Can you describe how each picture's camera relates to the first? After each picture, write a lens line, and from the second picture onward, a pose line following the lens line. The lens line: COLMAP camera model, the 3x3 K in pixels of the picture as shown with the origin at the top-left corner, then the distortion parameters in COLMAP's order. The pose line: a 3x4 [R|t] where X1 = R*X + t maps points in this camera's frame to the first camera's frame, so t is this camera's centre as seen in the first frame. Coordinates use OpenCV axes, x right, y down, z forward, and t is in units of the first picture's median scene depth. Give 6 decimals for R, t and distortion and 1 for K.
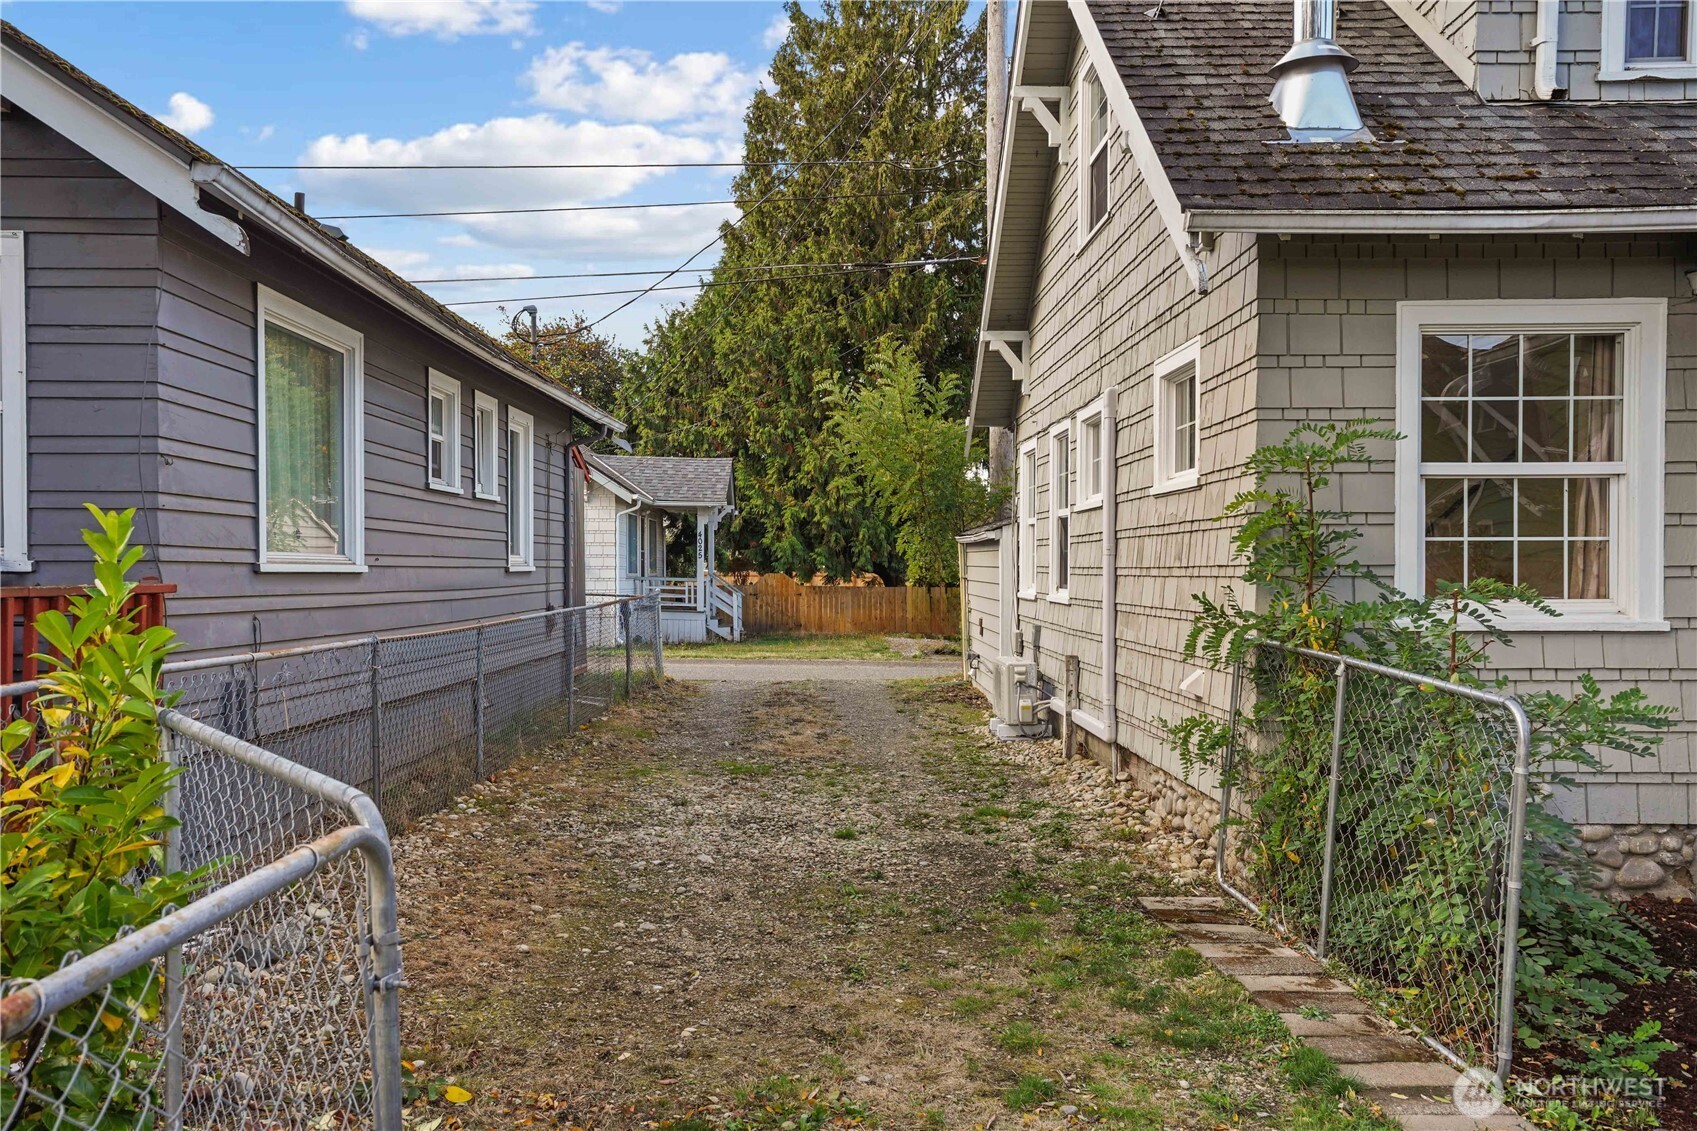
lens RADIAL K [[1415.6, 0, 848.5], [0, 1415.6, 565.5], [0, 0, 1]] dist [0.004143, 0.000668]
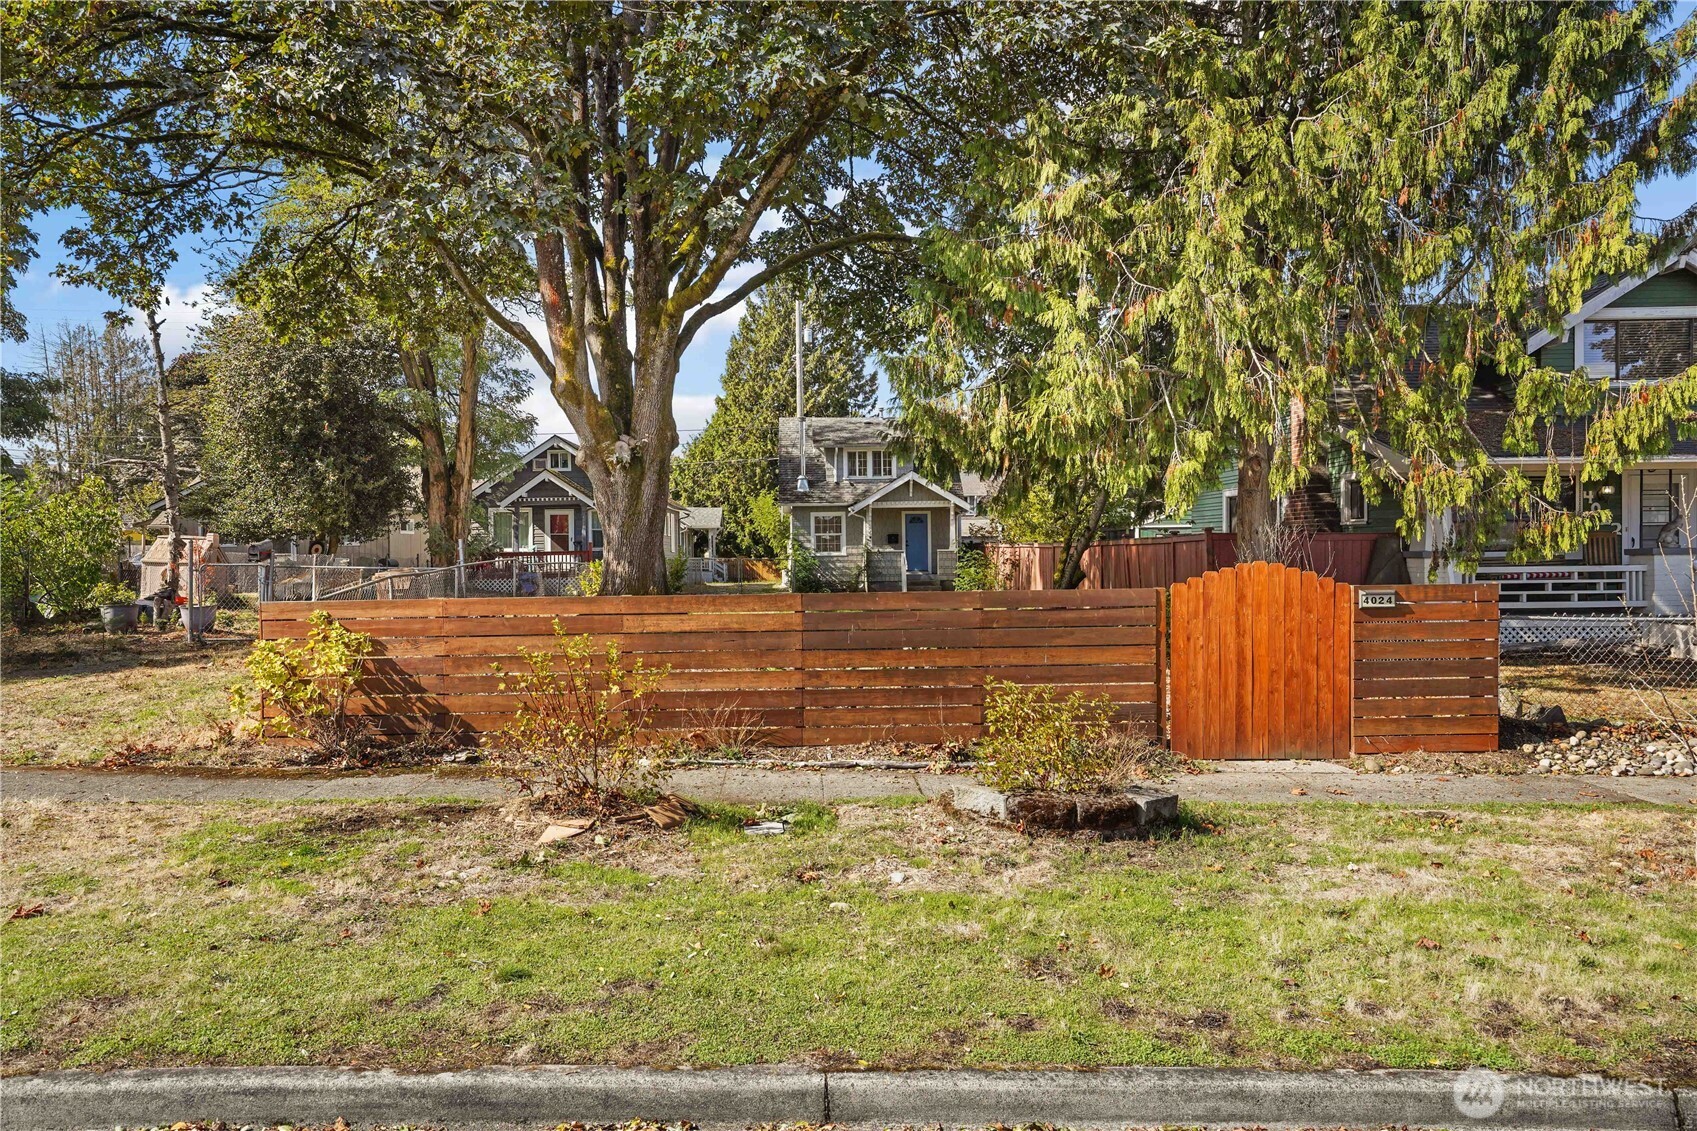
lens RADIAL K [[1283.9, 0, 848.5], [0, 1283.9, 565.5], [0, 0, 1]] dist [-0.002481, -0.000152]
pose [[0.999808, -0.012684, 0.014963, 0.093206], [0.012589, 0.999900, 0.006478, 0.010546], [-0.015044, -0.006288, 0.999867, -1.129924]]
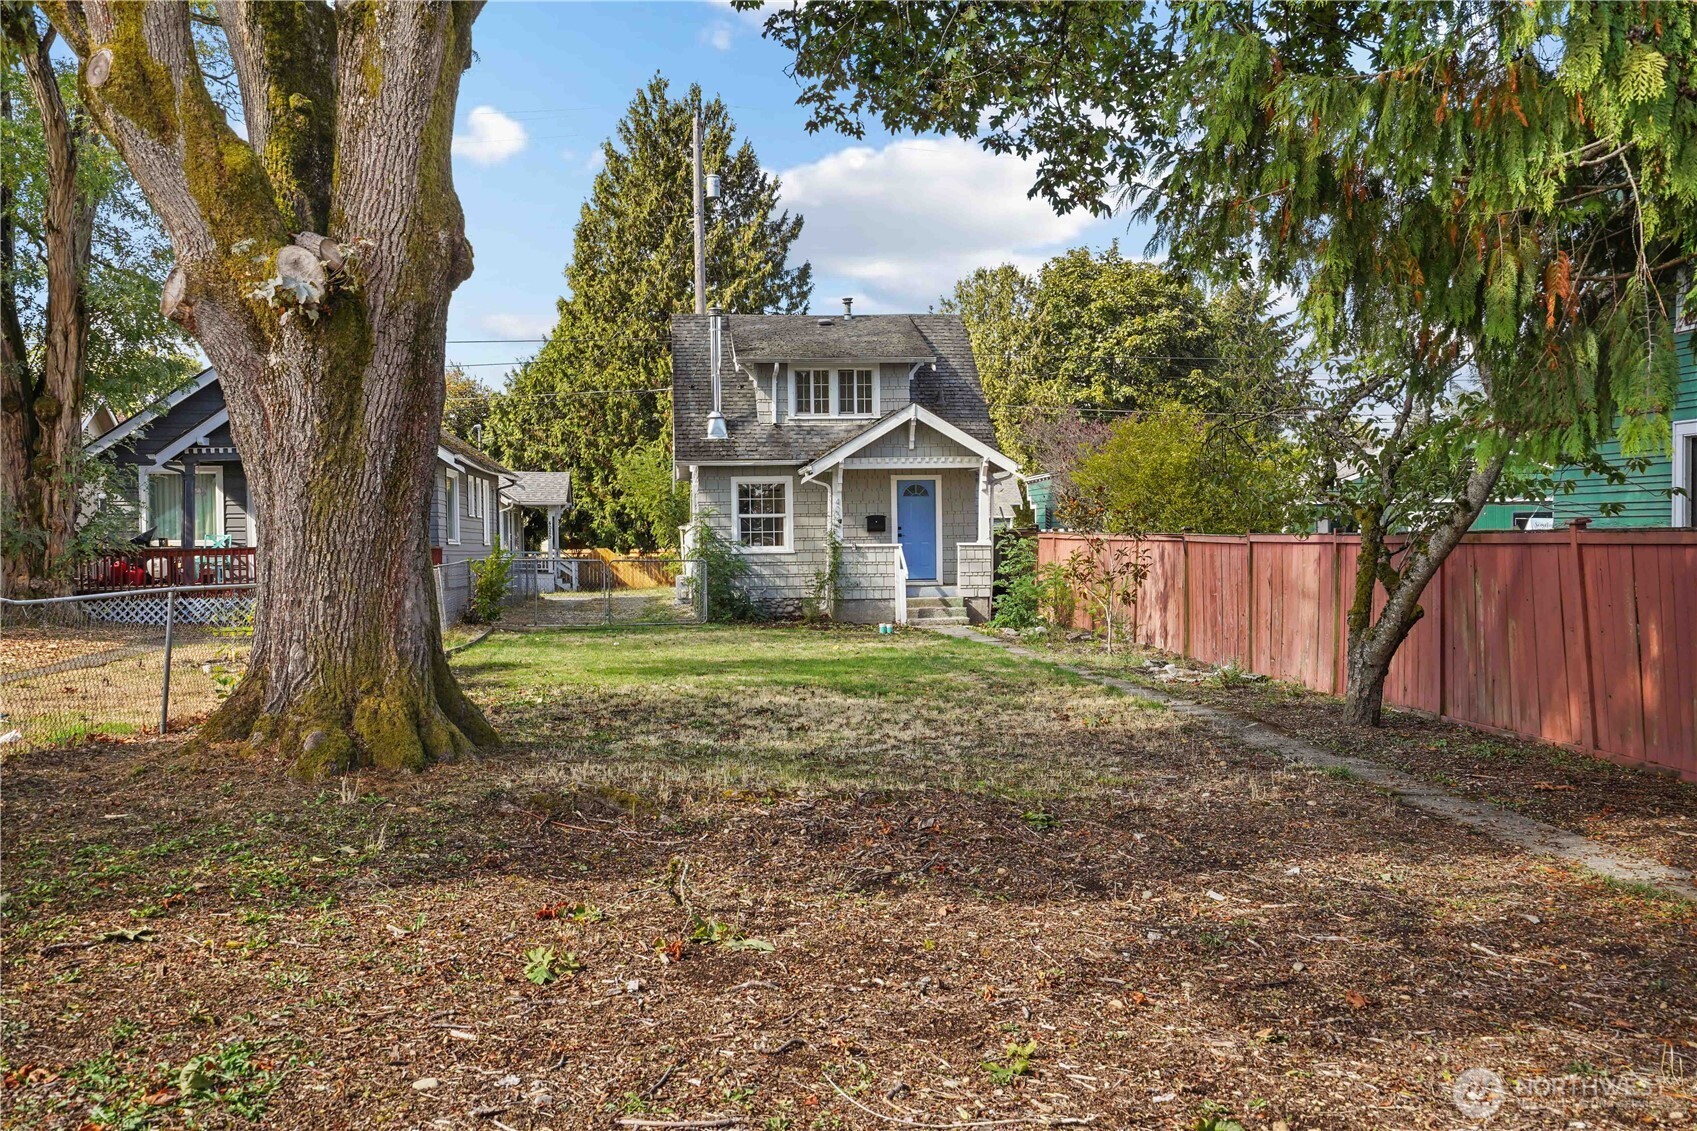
lens RADIAL K [[1690.3, 0, 848.5], [0, 1690.3, 565.5], [0, 0, 1]] dist [0.061784, 0.008446]
pose [[0.996425, -0.013391, 0.083417, 0.059900], [0.012292, 0.999831, 0.013672, 0.002965], [-0.083586, -0.012597, 0.996421, -0.796751]]
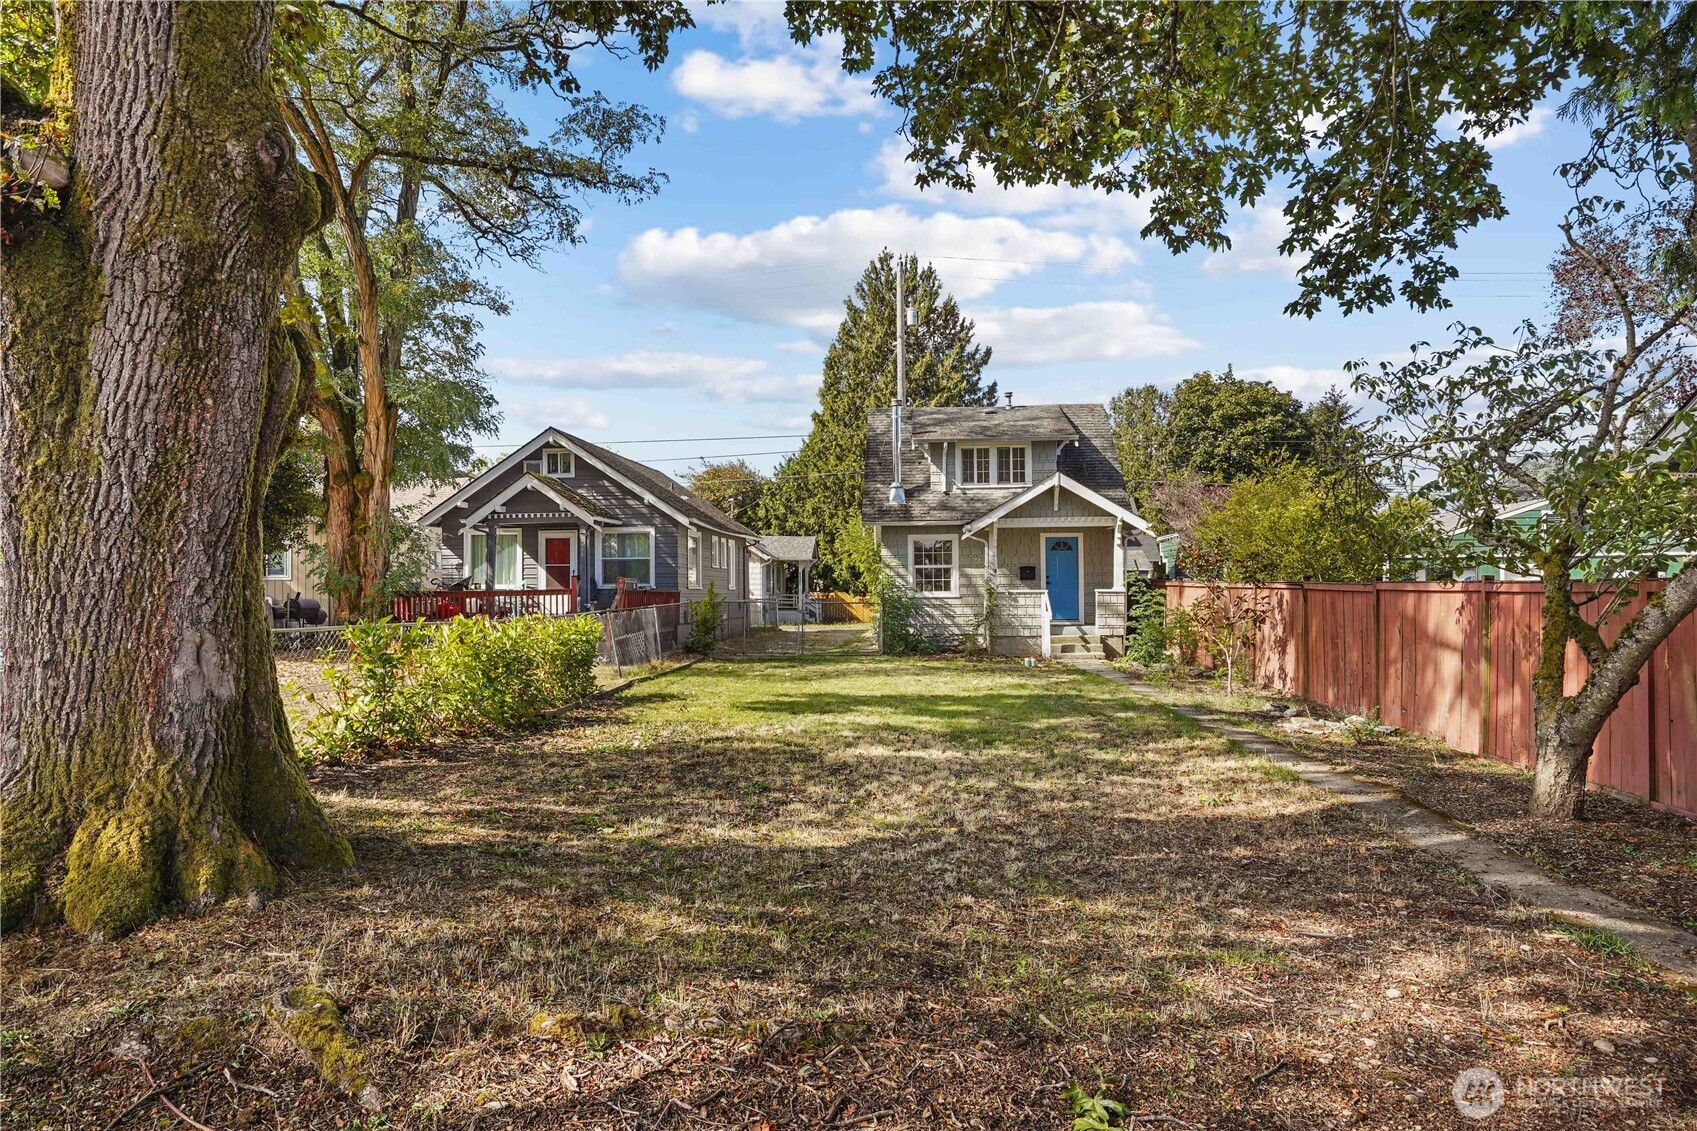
lens RADIAL K [[1137.5, 0, 821.7], [0, 1137.5, 575.5], [0, 0, 1]] dist [-0.043243, 0.078239]
pose [[0.994127, -0.008485, -0.107891, 0.101062], [0.007093, 0.999887, -0.013282, 0.003377], [0.107991, 0.012438, 0.994074, -0.623926]]
